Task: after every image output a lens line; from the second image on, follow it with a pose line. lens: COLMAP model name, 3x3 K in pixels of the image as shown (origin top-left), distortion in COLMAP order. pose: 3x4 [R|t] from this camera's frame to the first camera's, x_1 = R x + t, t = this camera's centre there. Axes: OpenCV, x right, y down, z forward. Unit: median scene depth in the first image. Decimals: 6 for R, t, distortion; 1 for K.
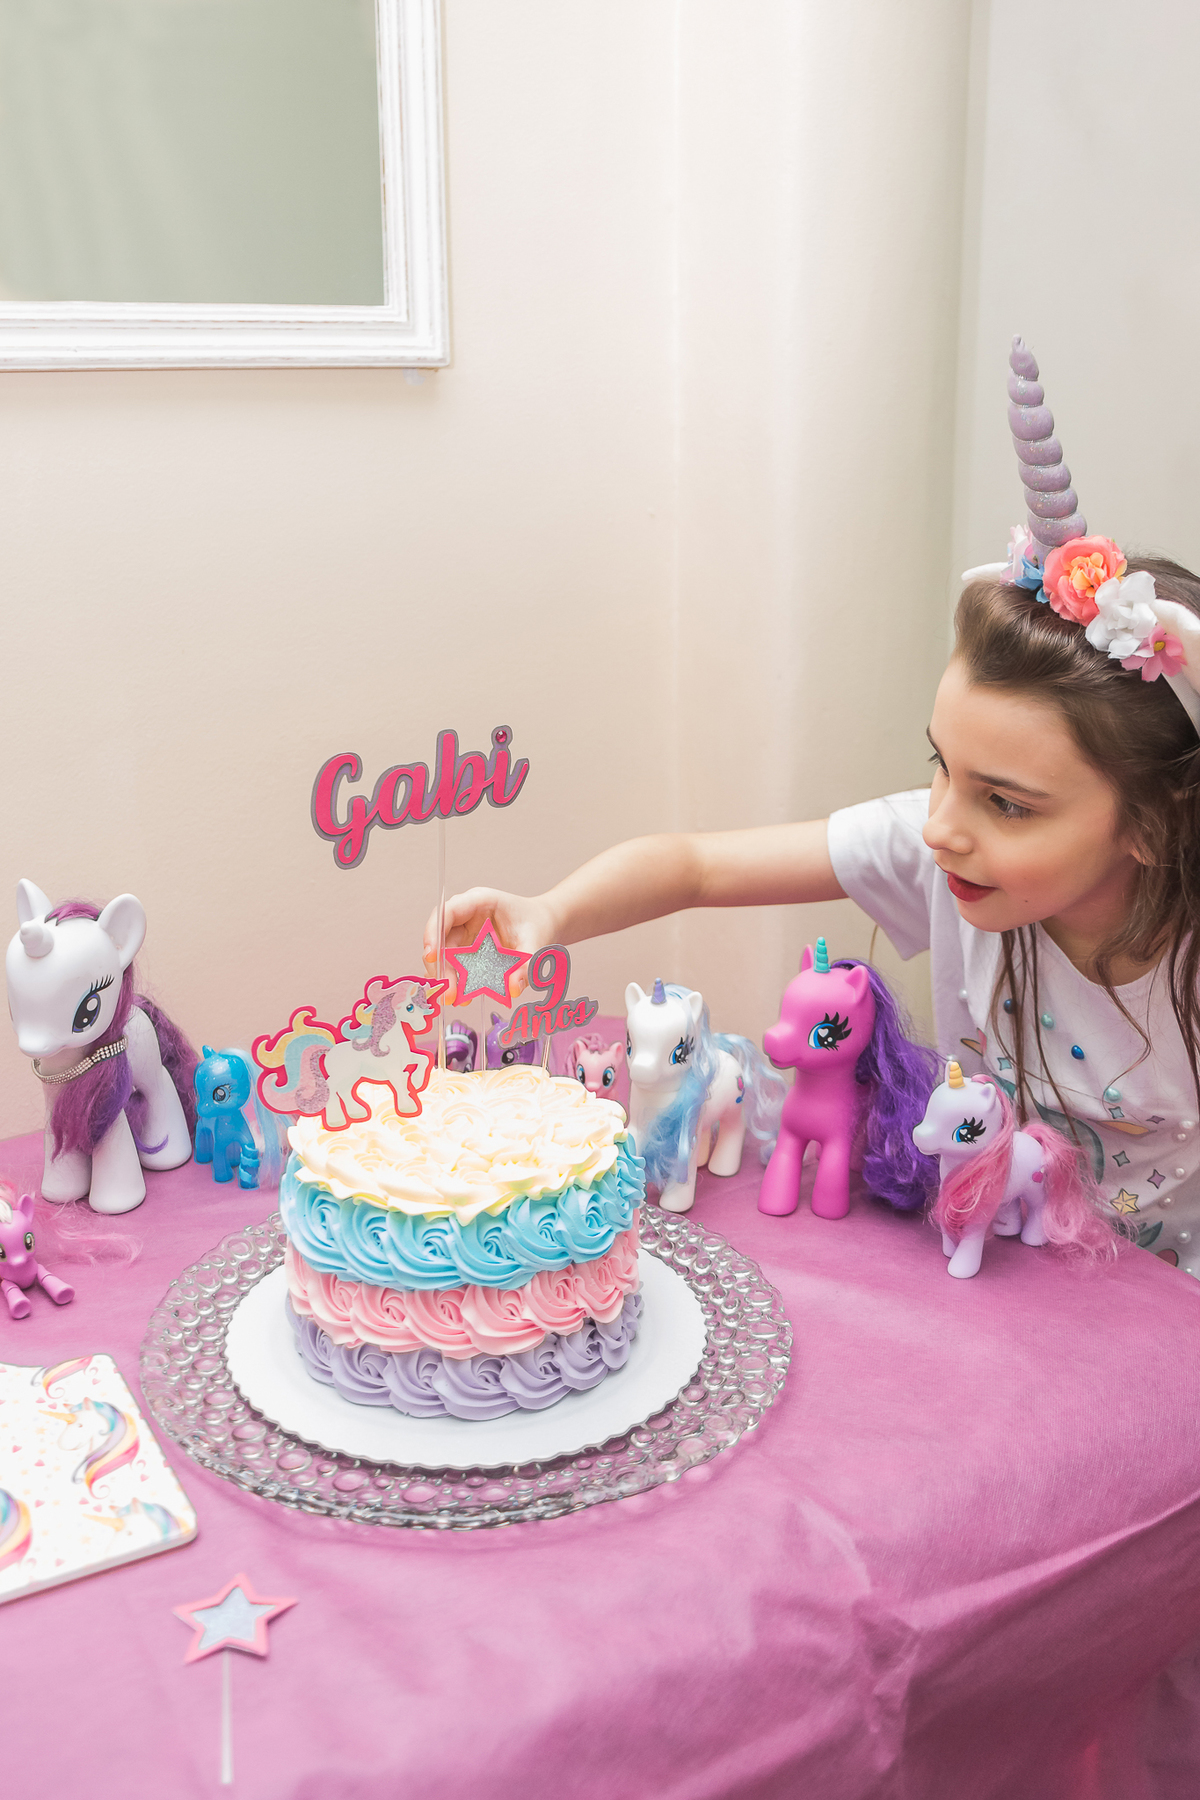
lens RADIAL K [[1507.7, 0, 594.1], [0, 1507.7, 909.7], [0, 0, 1]] dist [-0.106202, 0.017361]
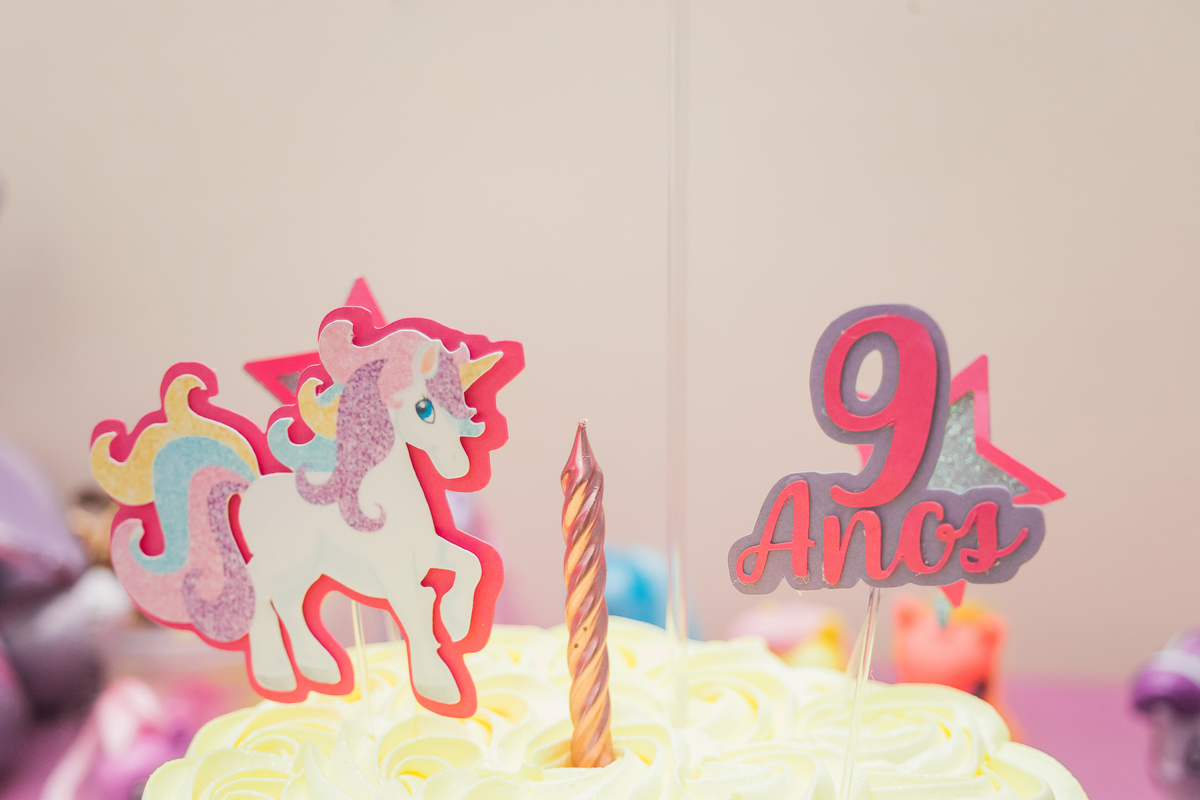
lens RADIAL K [[1688.5, 0, 604.4], [0, 1688.5, 390.3], [0, 0, 1]] dist [0.066498, 0.000000]
pose [[0.688338, 0.079333, -0.721039, 0.205448], [-0.160545, 0.986012, -0.044777, 0.070462], [0.707401, 0.146581, 0.691446, 0.723652]]
